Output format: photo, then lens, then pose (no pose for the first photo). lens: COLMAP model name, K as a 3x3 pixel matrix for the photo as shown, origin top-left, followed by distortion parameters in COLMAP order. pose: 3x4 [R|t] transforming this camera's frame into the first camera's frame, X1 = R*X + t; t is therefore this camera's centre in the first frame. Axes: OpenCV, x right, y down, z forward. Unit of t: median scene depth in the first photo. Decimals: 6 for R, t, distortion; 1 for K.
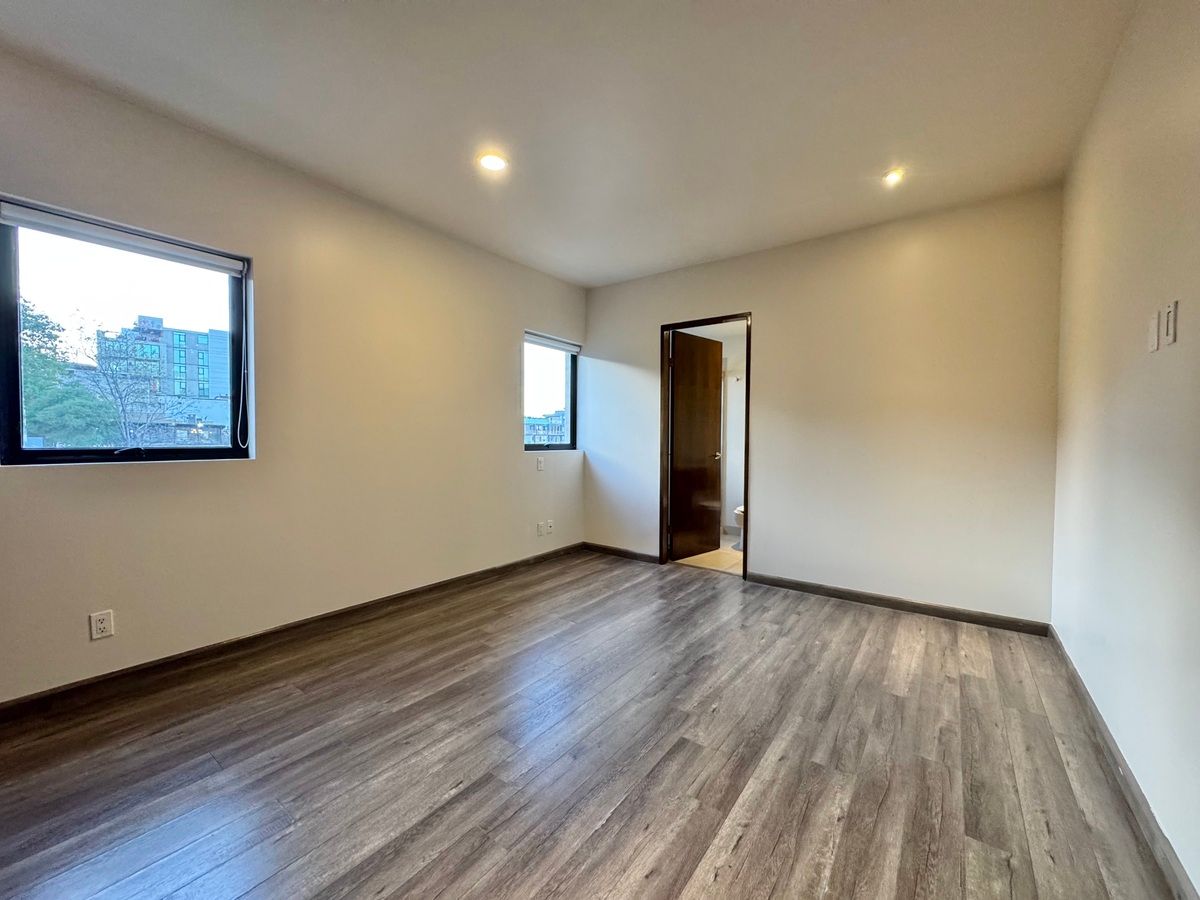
lens RADIAL K [[477.8, 0, 600.5], [0, 477.8, 449.3], [0, 0, 1]] dist [-0.000587, 0.002042]
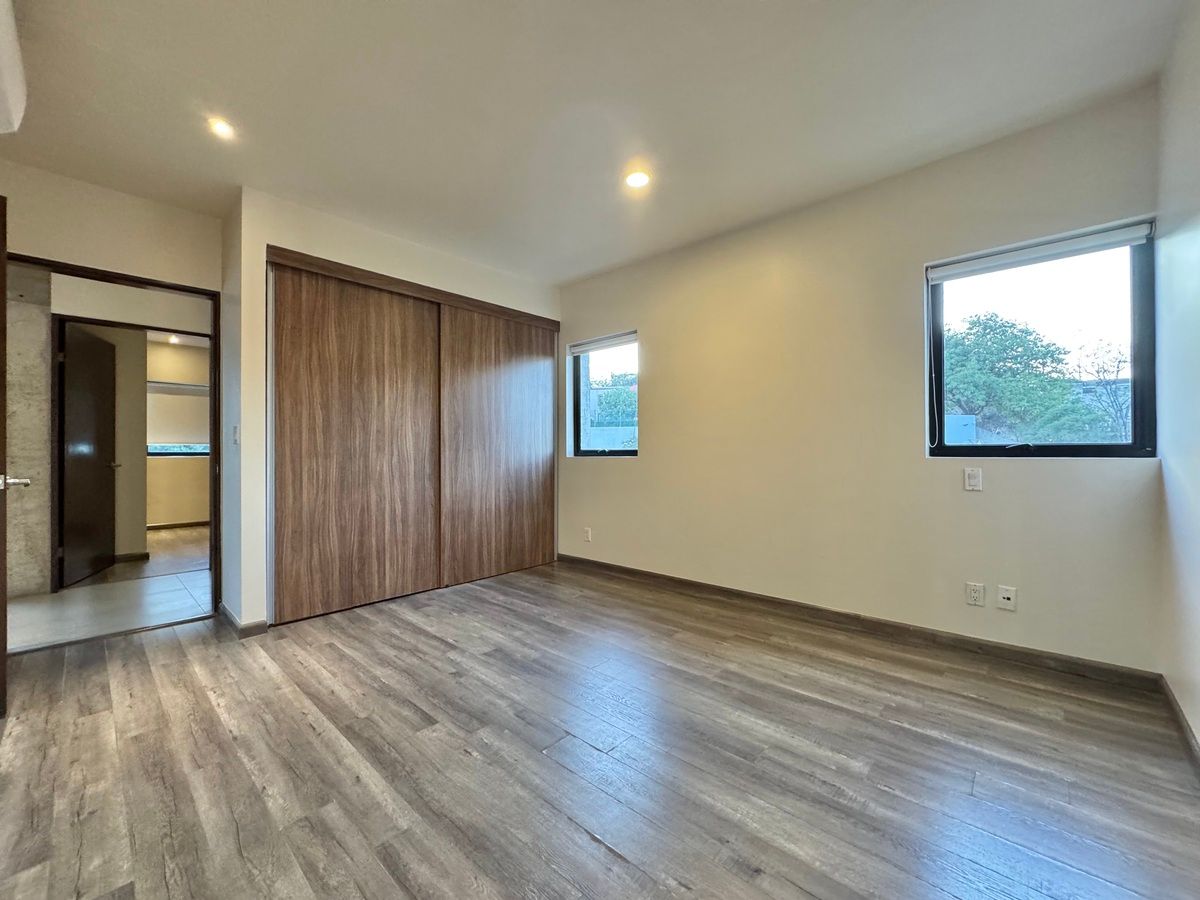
lens RADIAL K [[477.8, 0, 600.5], [0, 477.8, 447.6], [0, 0, 1]] dist [-0.000587, 0.002042]
pose [[-0.108095, -0.017174, -0.993992, 1.097317], [-0.017748, 0.999725, -0.015343, 0.019198], [0.993982, 0.015983, -0.108370, 1.362922]]
